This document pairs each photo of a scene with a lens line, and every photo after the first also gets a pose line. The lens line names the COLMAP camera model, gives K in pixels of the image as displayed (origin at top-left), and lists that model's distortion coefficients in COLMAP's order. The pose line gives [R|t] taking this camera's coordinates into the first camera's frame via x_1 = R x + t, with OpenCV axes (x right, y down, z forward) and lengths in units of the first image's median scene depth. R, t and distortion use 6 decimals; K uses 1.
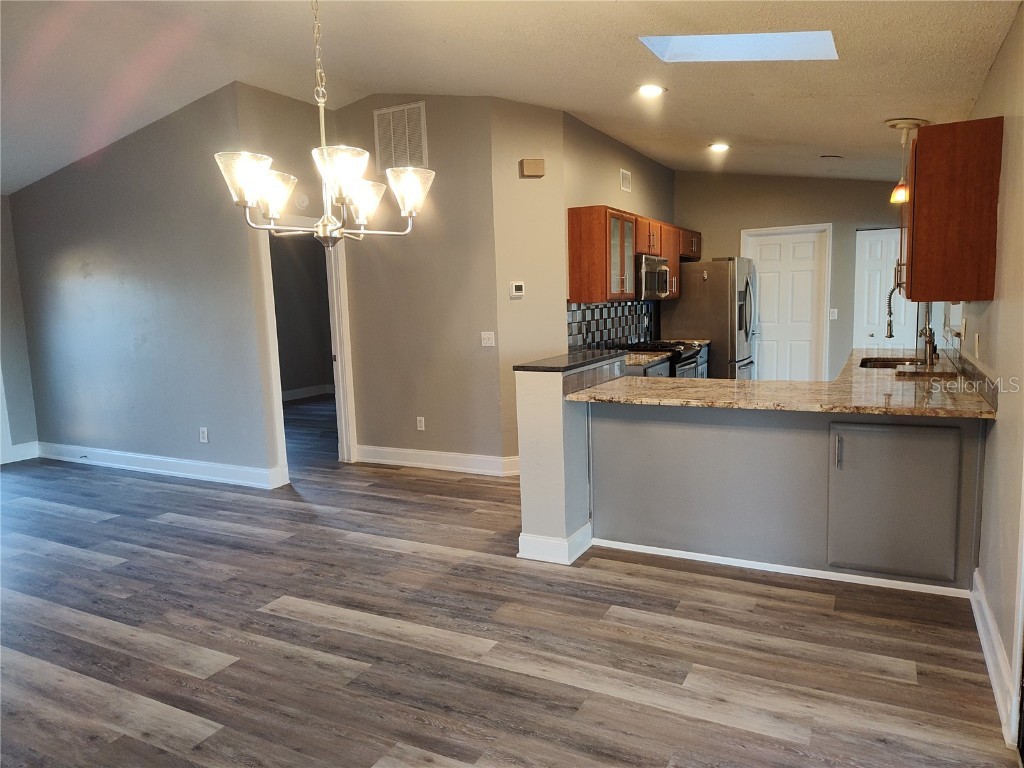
lens RADIAL K [[690.7, 0, 514.6], [0, 690.7, 386.4], [0, 0, 1]] dist [0.057342, -0.064167]
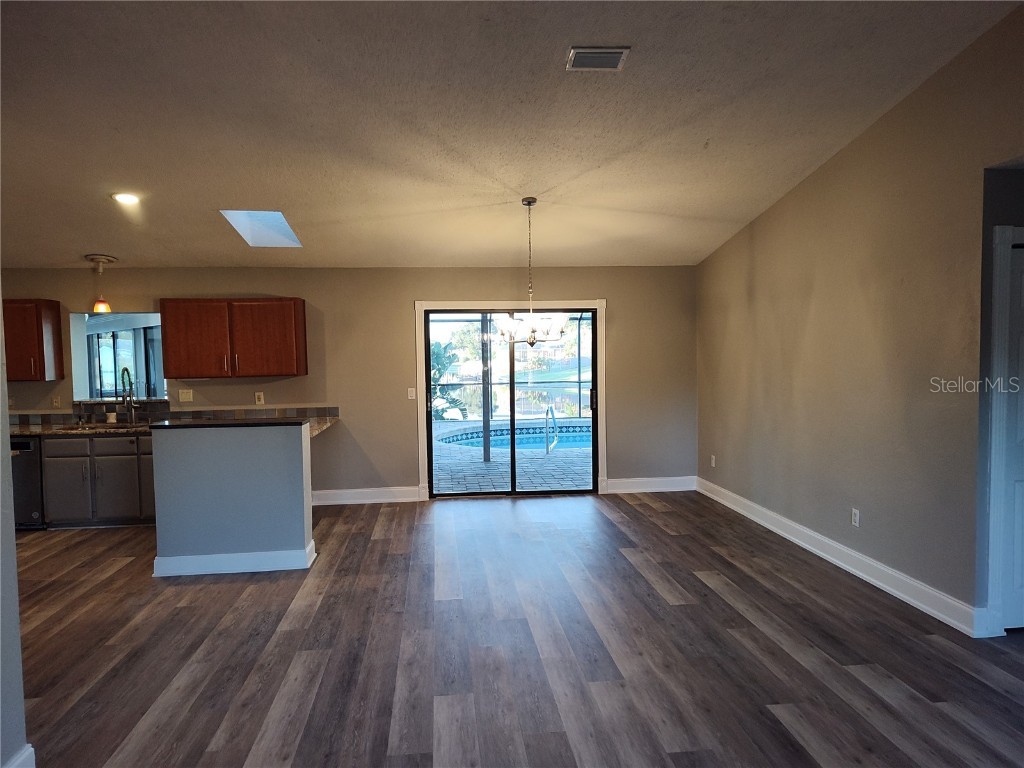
lens RADIAL K [[694.0, 0, 512.0], [0, 694.0, 384.0], [0, 0, 1]] dist [0.056264, -0.069237]
pose [[-0.558436, 0.004632, 0.829534, -1.048229], [0.136843, 0.986799, 0.086612, -0.126402], [-0.818183, 0.161884, -0.551698, 1.094168]]
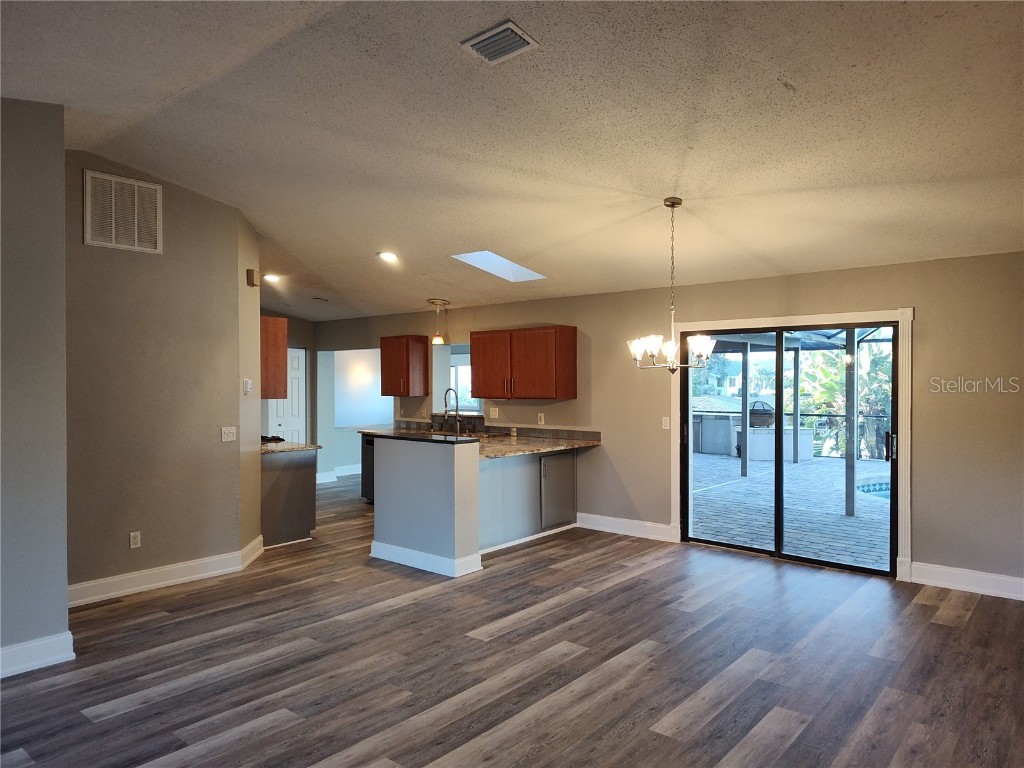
lens RADIAL K [[690.7, 0, 514.6], [0, 690.7, 386.4], [0, 0, 1]] dist [0.057342, -0.064167]
pose [[0.214966, 0.022451, 0.976364, -1.093582], [0.116338, 0.992028, -0.048425, -0.046000], [-0.969668, 0.123998, 0.210640, 0.435523]]
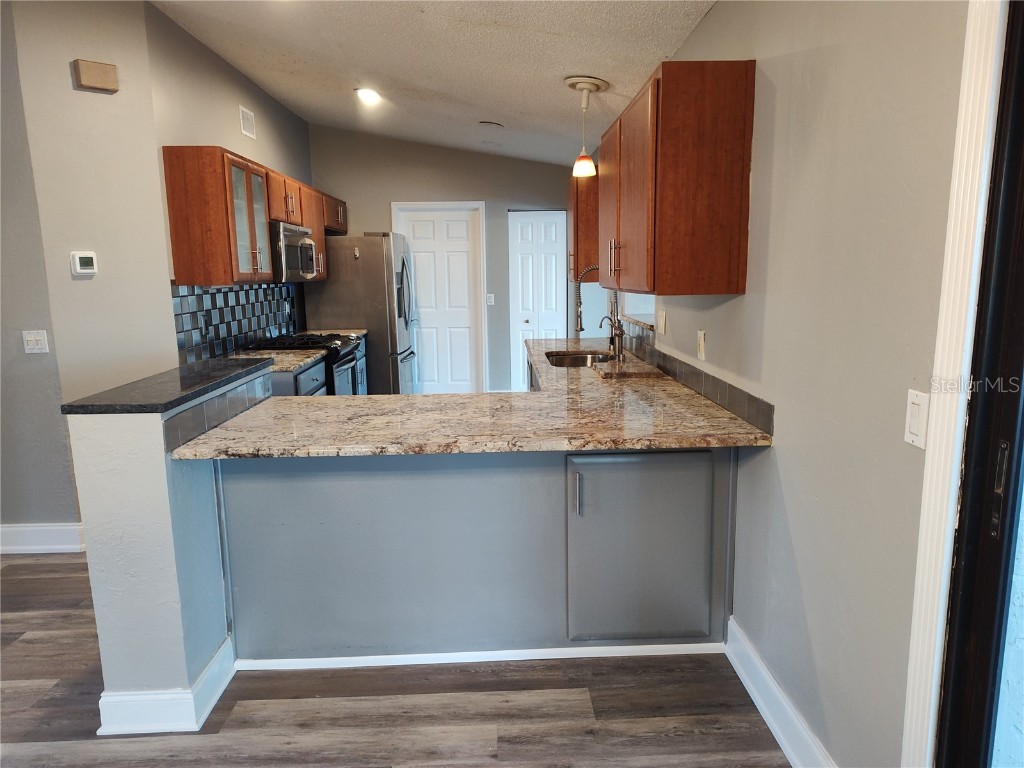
lens RADIAL K [[690.7, 0, 514.6], [0, 690.7, 386.4], [0, 0, 1]] dist [0.057342, -0.064167]
pose [[0.869957, -0.064136, 0.488940, 0.031739], [0.048954, 0.997841, 0.043787, -0.040471], [-0.490692, -0.014157, 0.871218, 0.268181]]
